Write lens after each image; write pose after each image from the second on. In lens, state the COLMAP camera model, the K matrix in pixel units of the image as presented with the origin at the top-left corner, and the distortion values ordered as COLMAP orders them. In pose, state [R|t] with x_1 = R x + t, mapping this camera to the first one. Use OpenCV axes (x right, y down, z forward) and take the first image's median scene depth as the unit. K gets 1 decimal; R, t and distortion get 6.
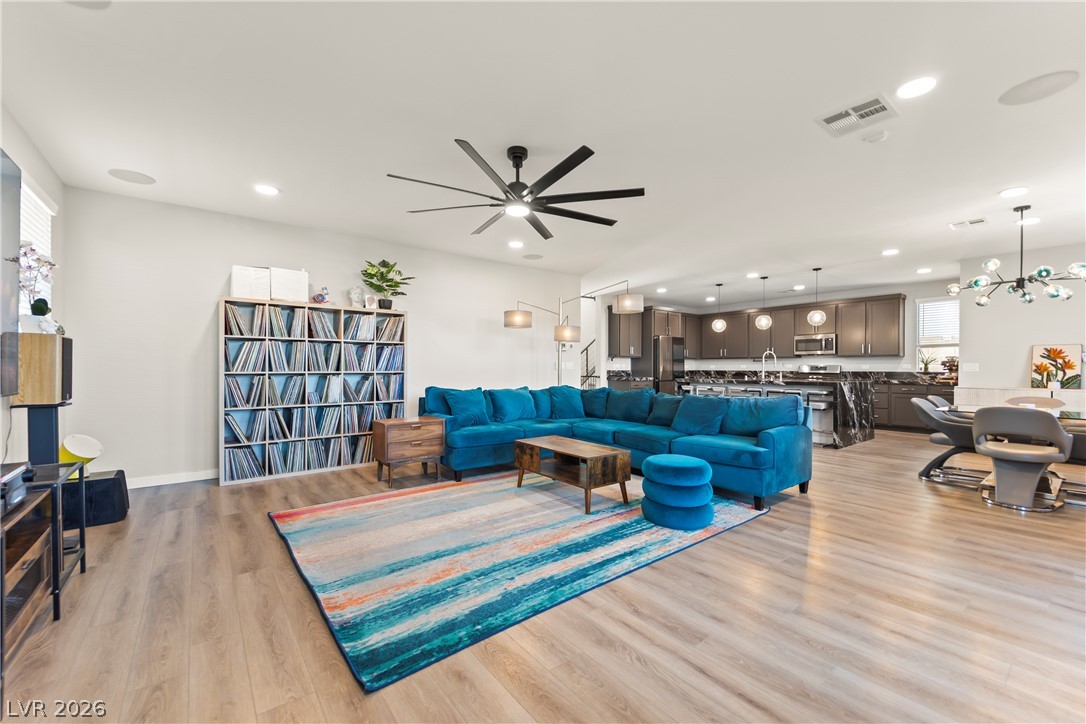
lens RADIAL K [[431.2, 0, 539.8], [0, 431.2, 371.1], [0, 0, 1]] dist [0.019833, -0.012149]
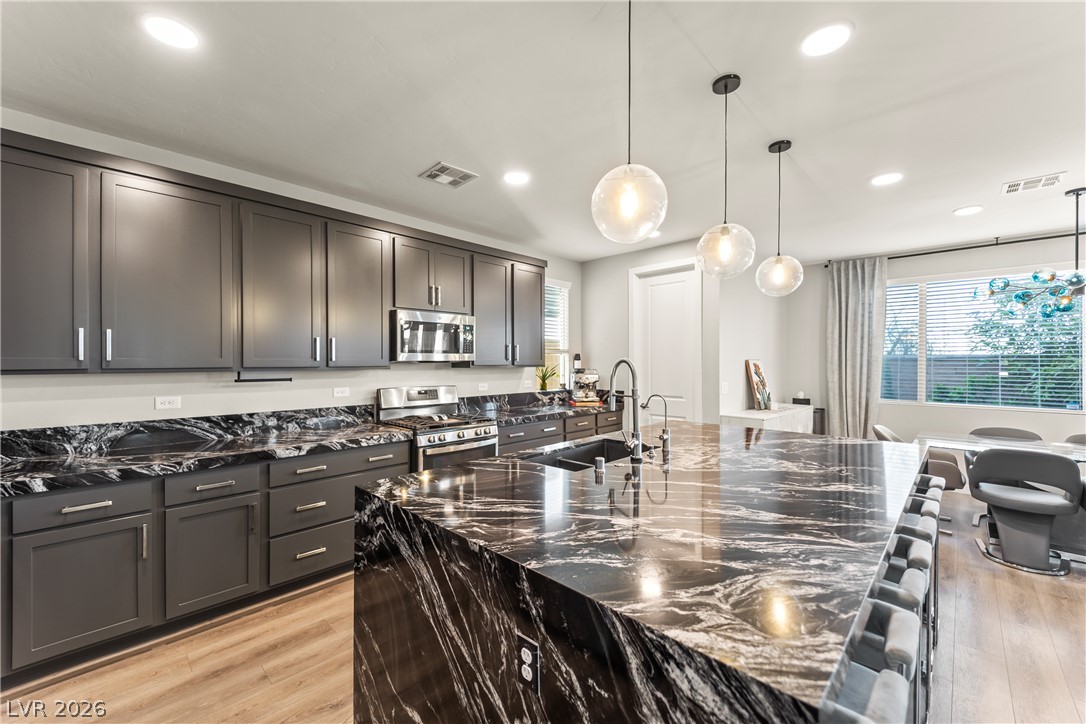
lens RADIAL K [[431.2, 0, 539.7], [0, 431.2, 361.8], [0, 0, 1]] dist [0.019833, -0.012149]
pose [[-0.142096, -0.003876, 0.989845, 0.418255], [0.006931, 0.999964, 0.004910, -0.073837], [-0.989829, 0.007559, -0.142064, 1.801044]]
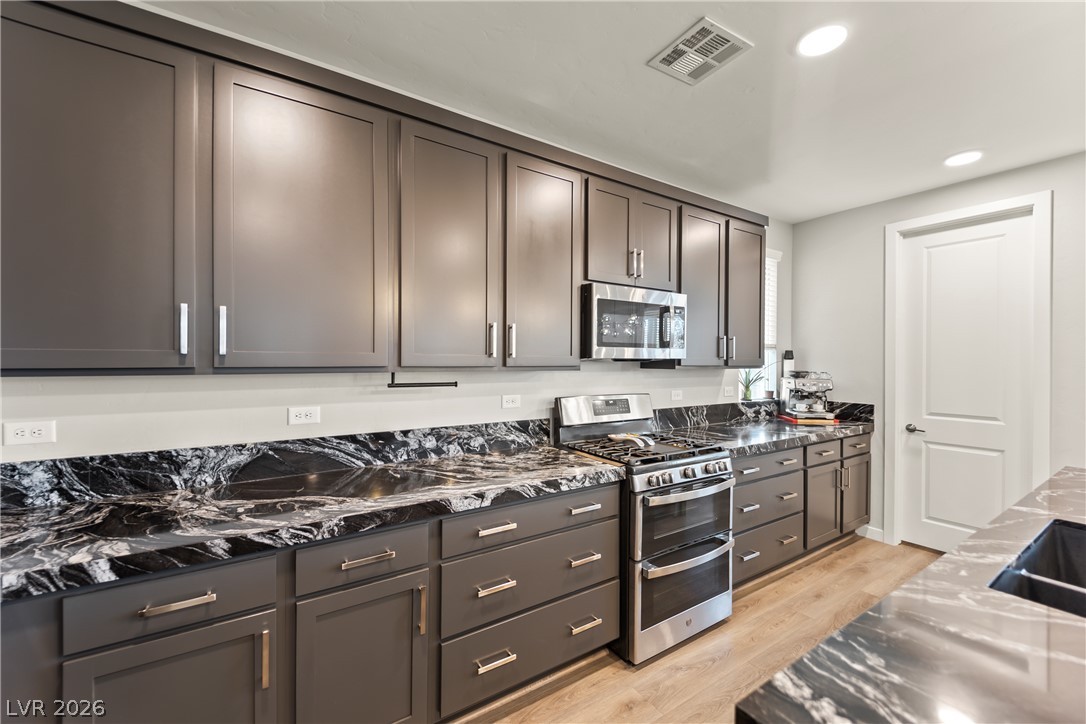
lens RADIAL K [[431.2, 0, 537.1], [0, 431.2, 363.2], [0, 0, 1]] dist [0.019833, -0.012149]
pose [[0.082647, -0.011365, 0.996514, 0.661813], [-0.000440, 0.999934, 0.011441, -0.073487], [-0.996579, -0.001384, 0.082637, 1.949919]]
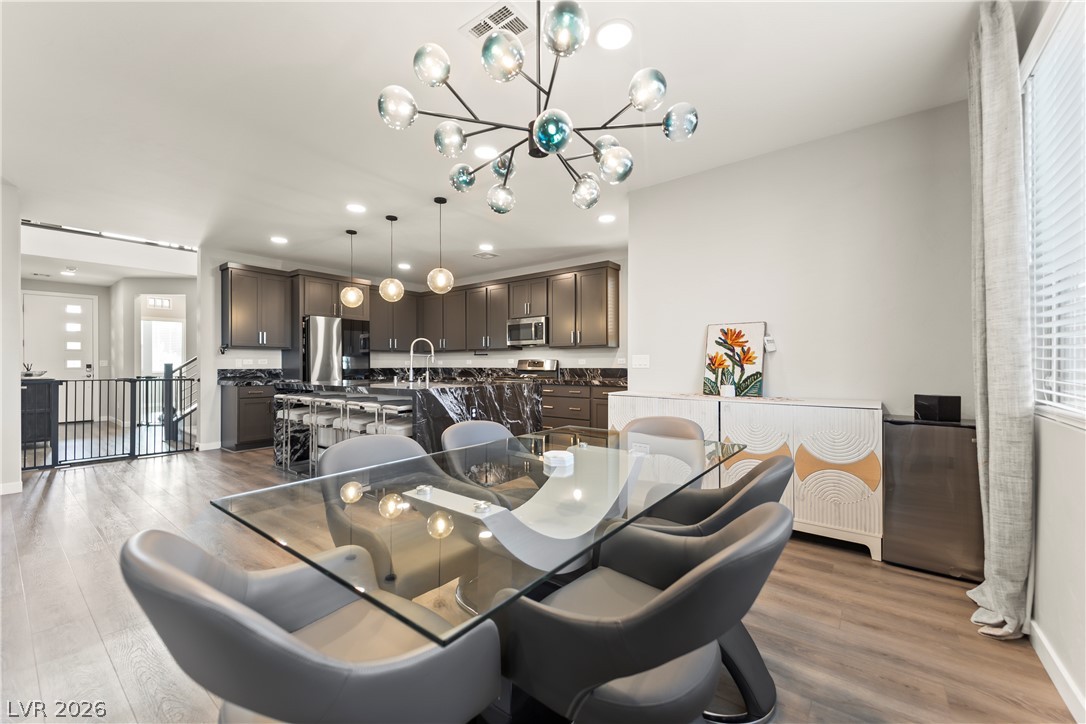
lens RADIAL K [[431.2, 0, 539.3], [0, 431.2, 359.9], [0, 0, 1]] dist [0.019833, -0.012149]
pose [[0.968322, -0.003513, 0.249681, 0.883974], [0.008069, 0.999819, -0.017228, -0.001470], [-0.249575, 0.018697, 0.968175, 0.545744]]
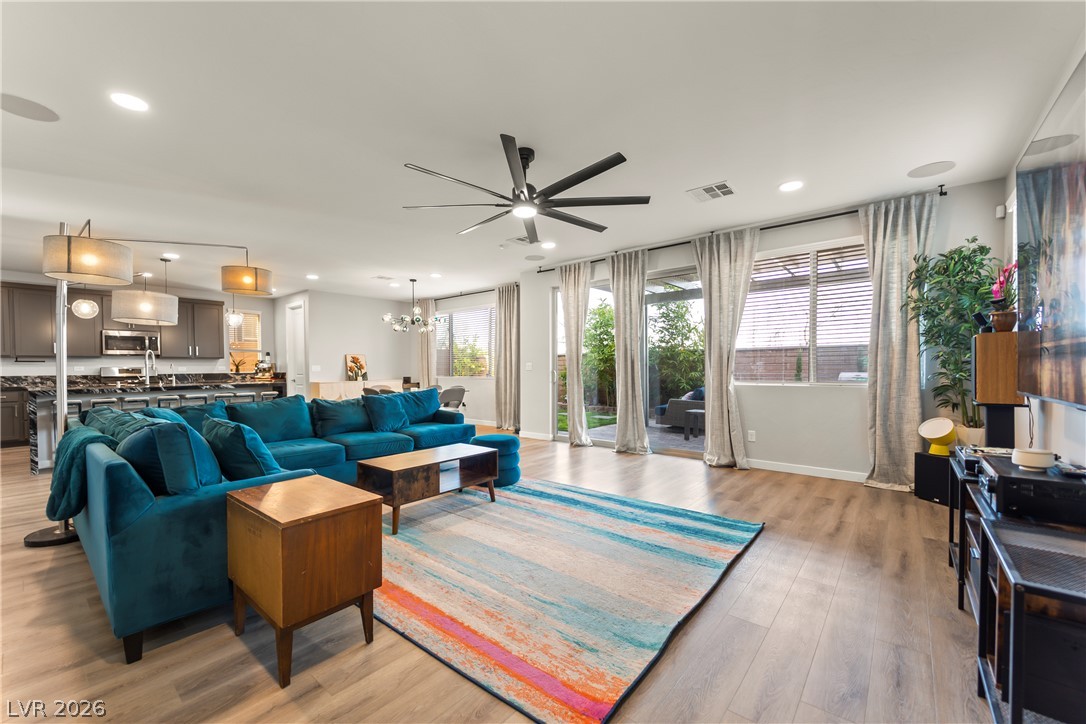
lens RADIAL K [[431.2, 0, 532.3], [0, 431.2, 371.7], [0, 0, 1]] dist [0.019833, -0.012149]
pose [[-0.197118, -0.011840, 0.980308, -0.665355], [0.014988, 0.999774, 0.015089, -0.011675], [-0.980265, 0.017667, -0.196896, 0.748331]]
